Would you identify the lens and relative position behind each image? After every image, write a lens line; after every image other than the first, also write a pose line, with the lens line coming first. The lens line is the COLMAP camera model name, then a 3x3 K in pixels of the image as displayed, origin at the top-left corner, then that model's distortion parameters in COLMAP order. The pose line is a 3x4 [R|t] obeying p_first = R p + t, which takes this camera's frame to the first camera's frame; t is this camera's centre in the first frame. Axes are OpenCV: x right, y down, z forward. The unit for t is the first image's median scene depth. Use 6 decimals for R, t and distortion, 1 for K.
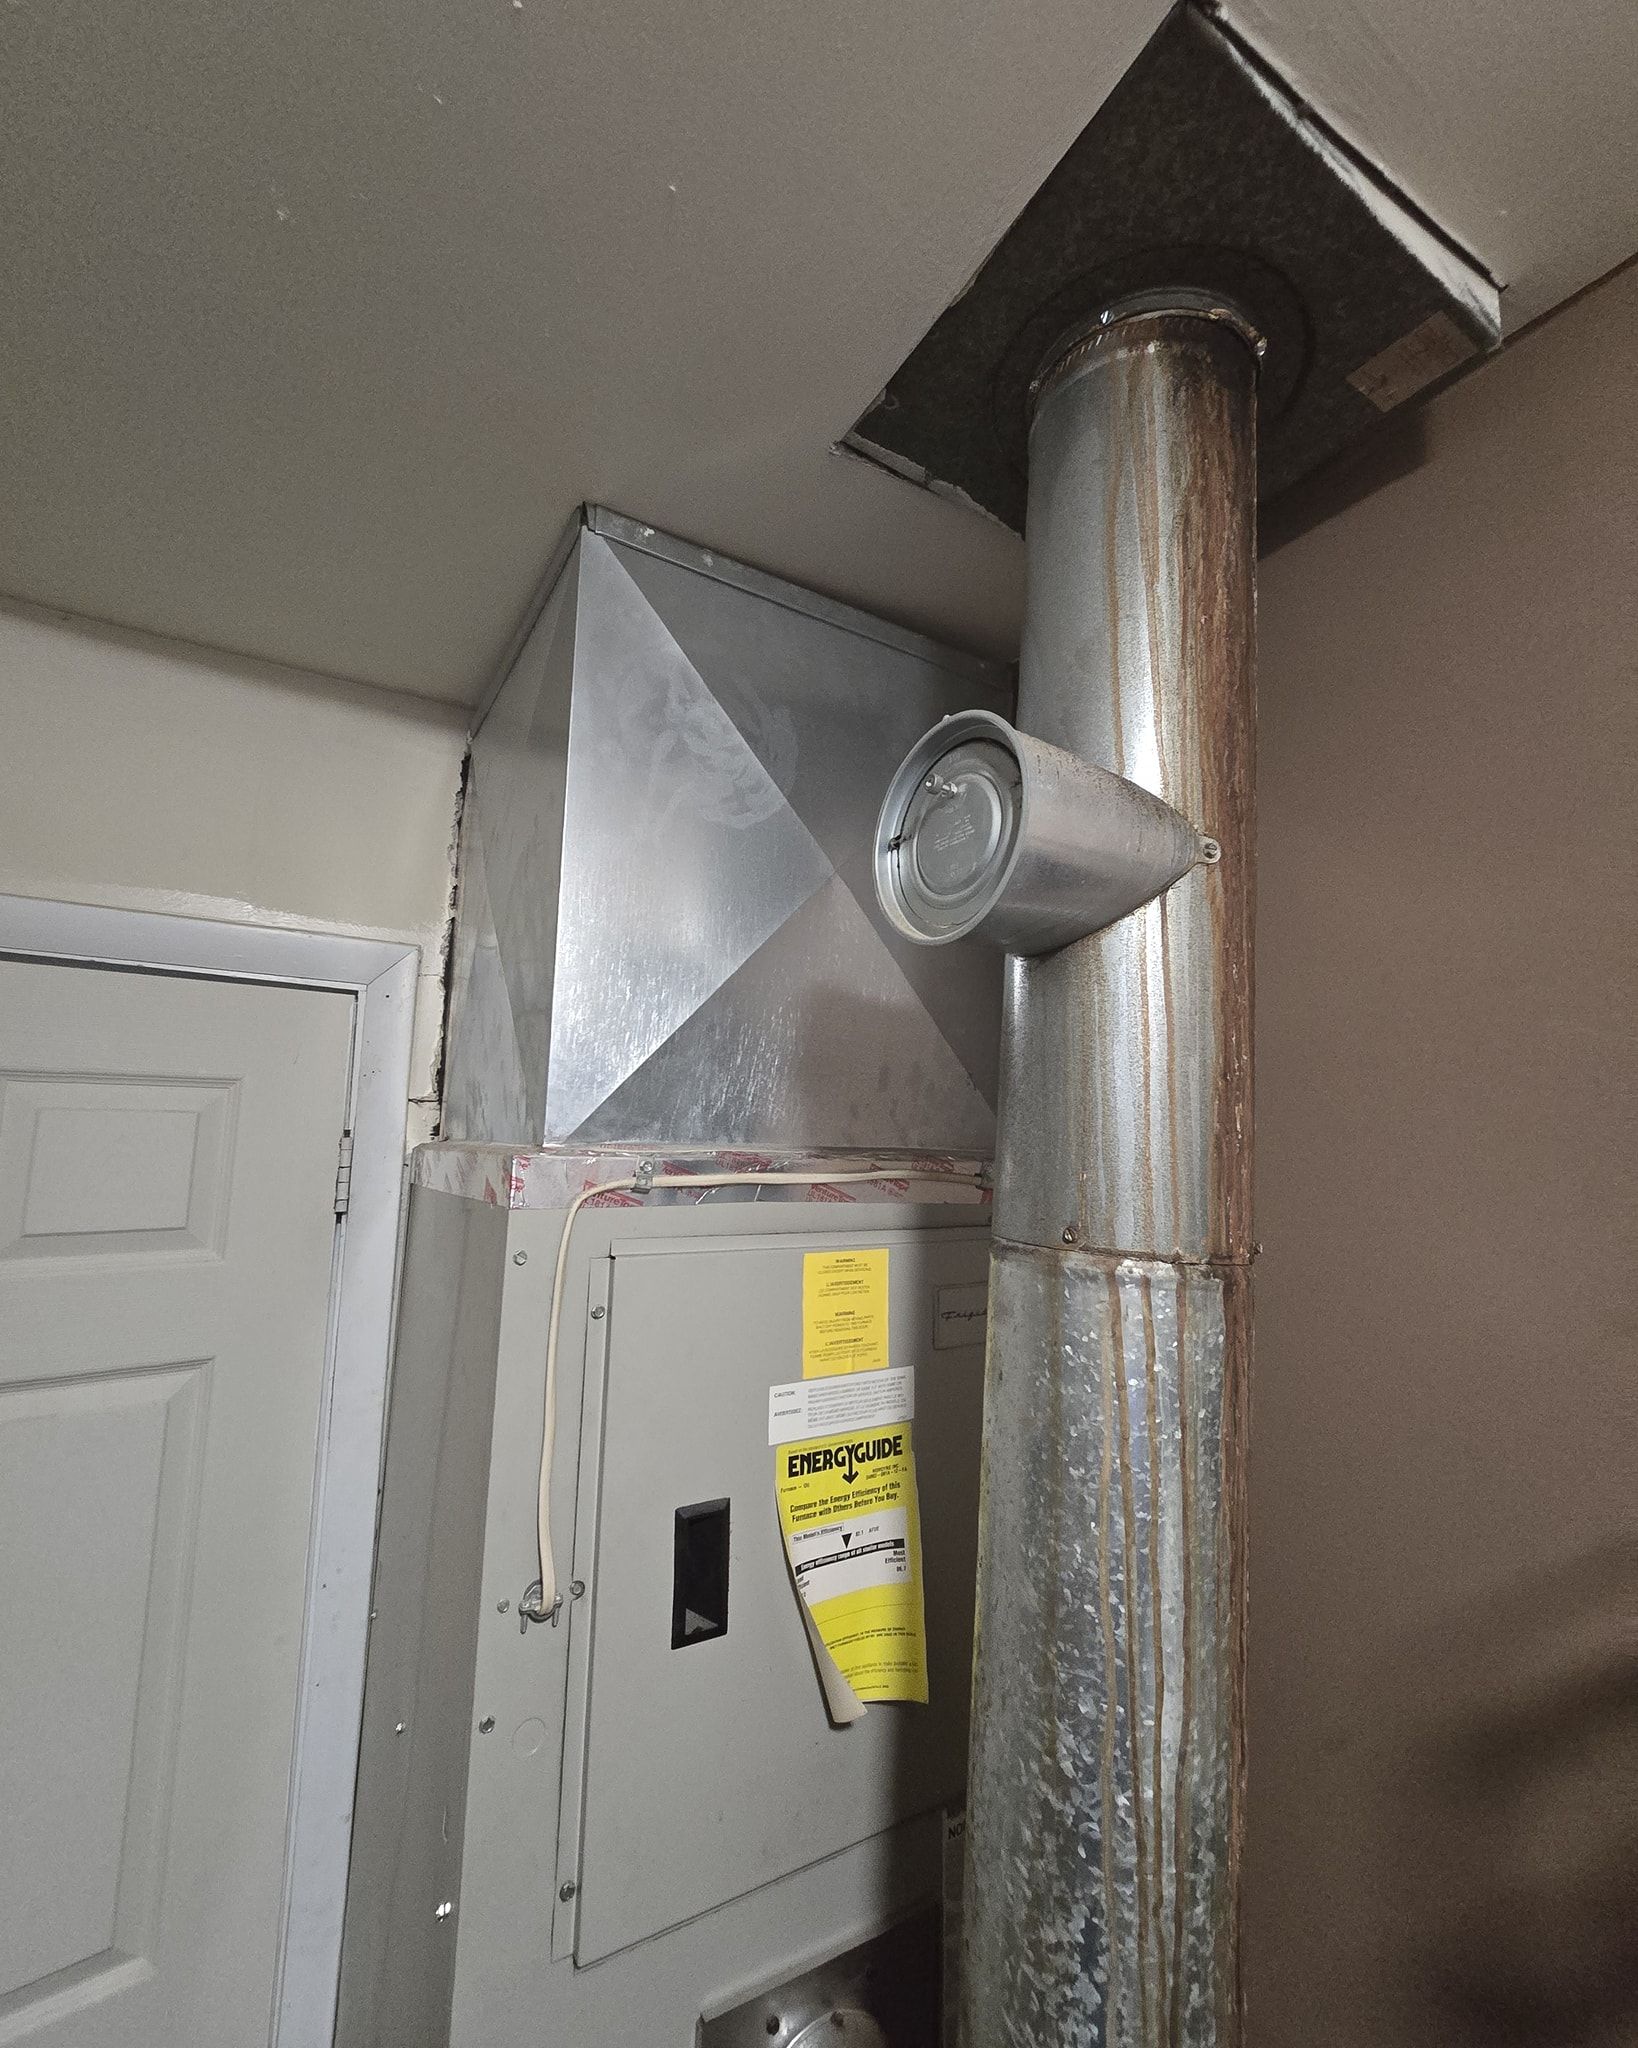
lens RADIAL K [[895.8, 0, 822.8], [0, 895.8, 1003.8], [0, 0, 1]] dist [-0.000630, -0.000479]
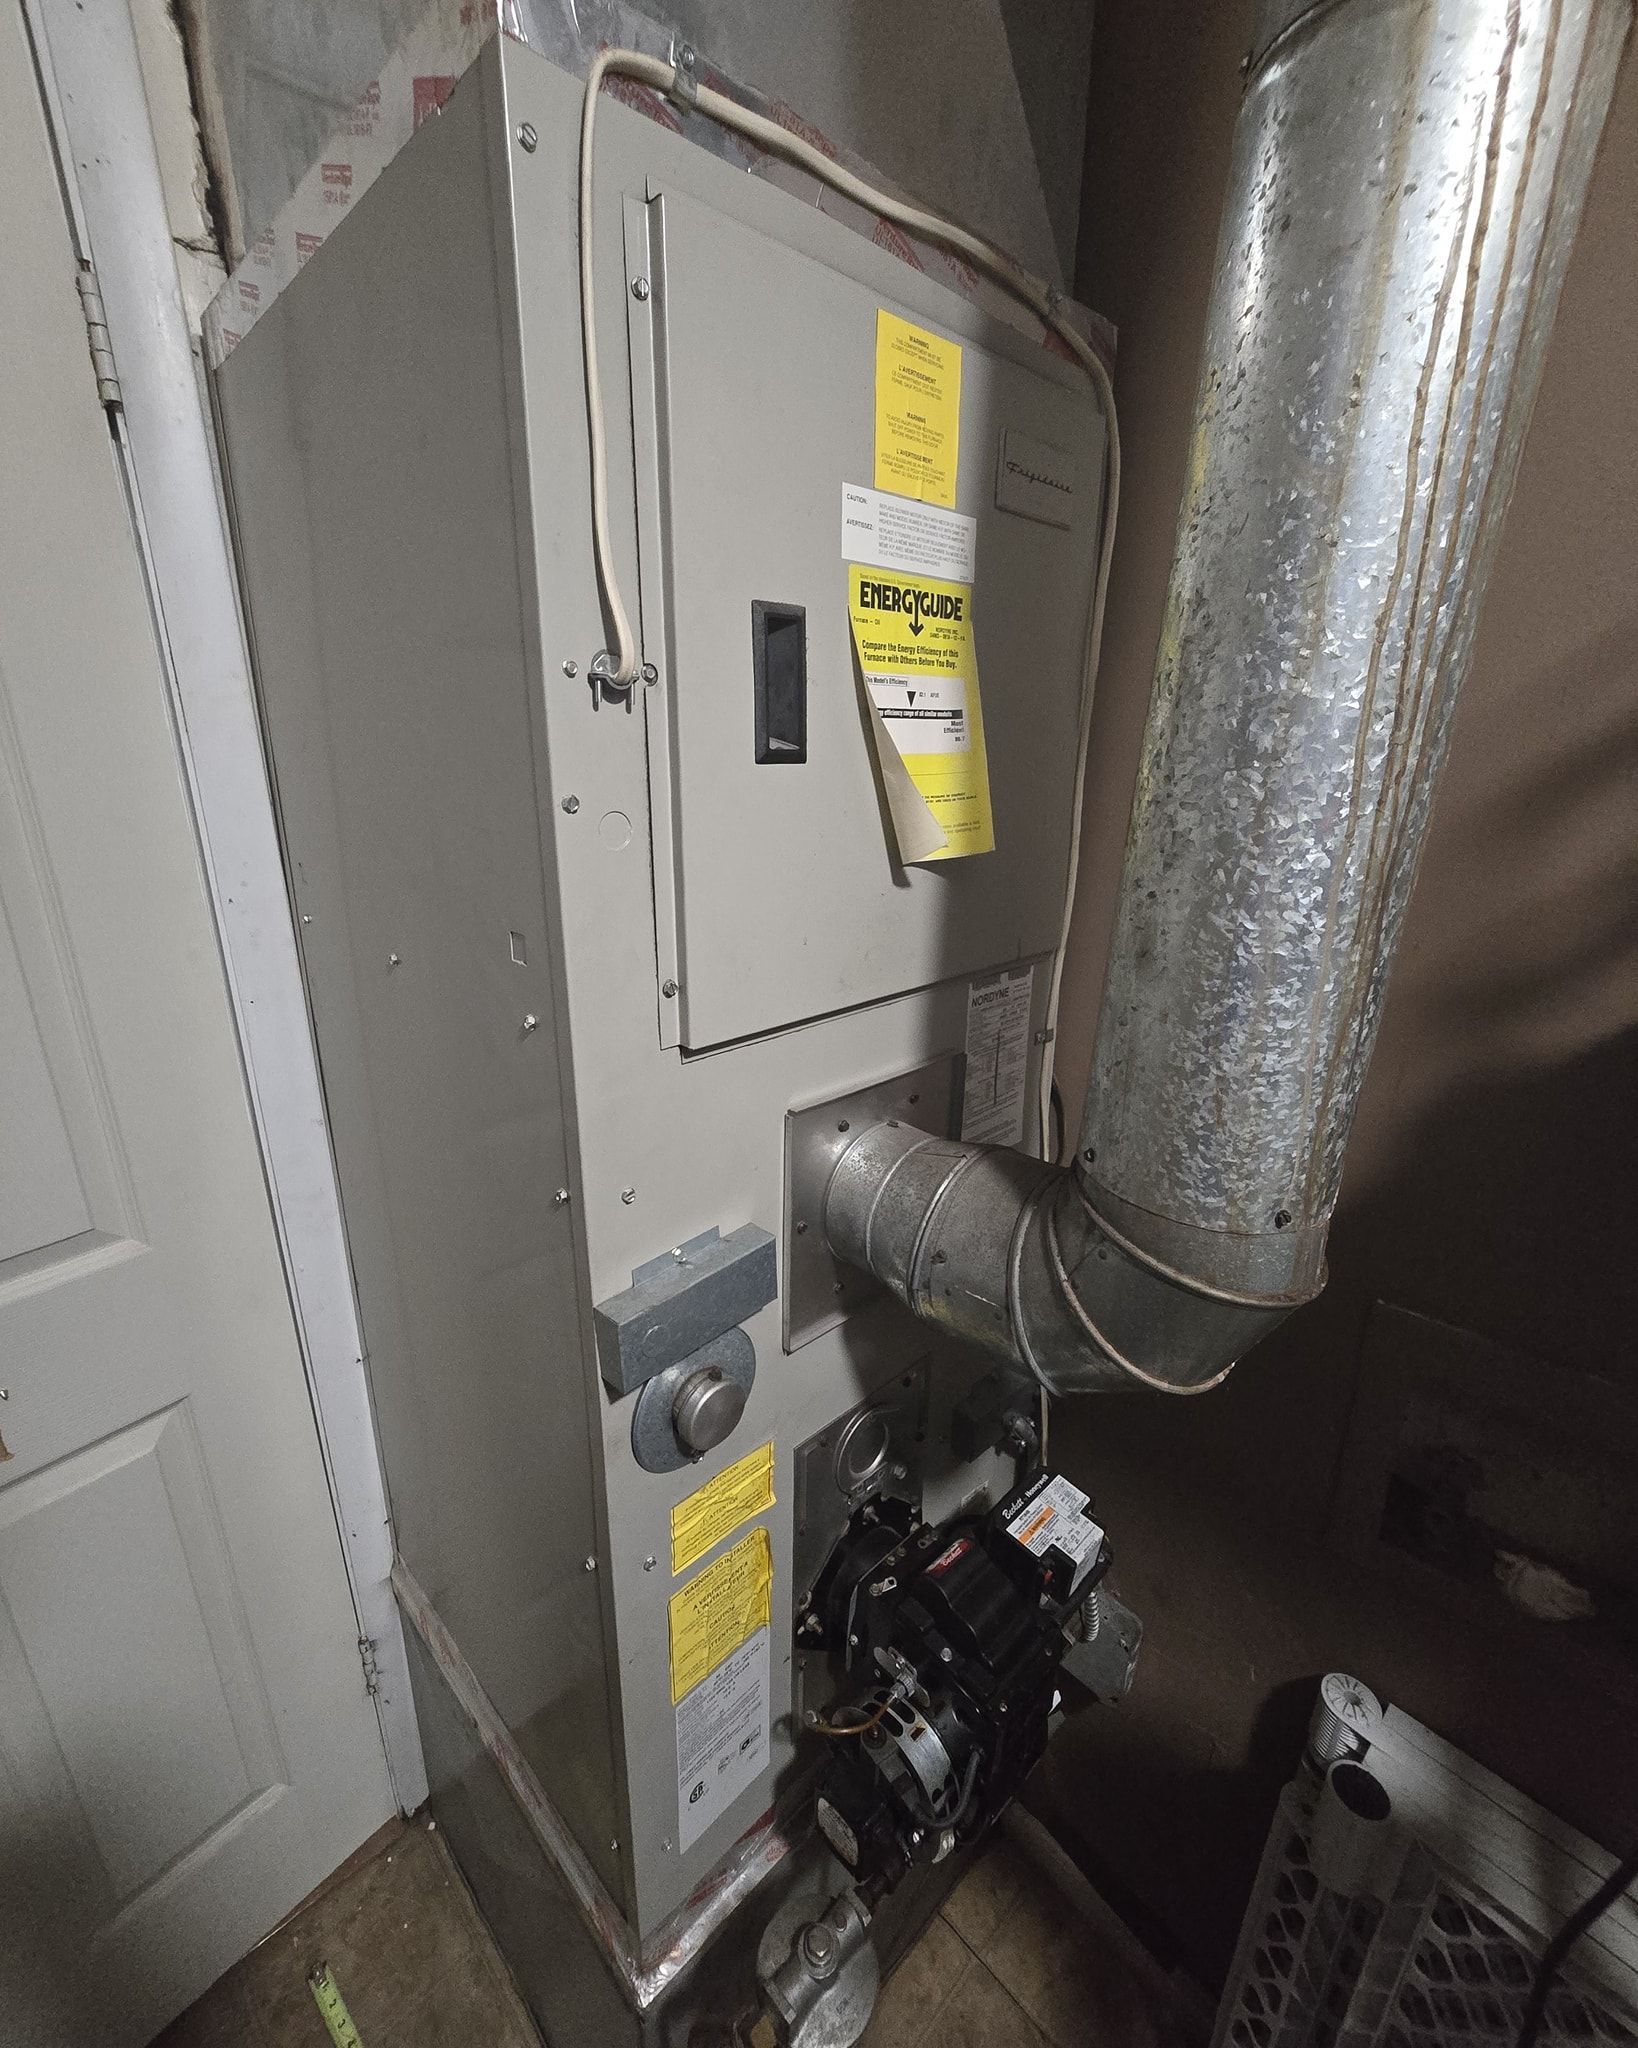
lens RADIAL K [[895.8, 0, 822.8], [0, 895.8, 1003.8], [0, 0, 1]] dist [-0.000630, -0.000479]
pose [[0.973046, -0.074026, 0.218406, -0.276839], [-0.029167, 0.899969, 0.434977, 0.486195], [-0.228758, -0.429623, 0.873553, 0.107504]]
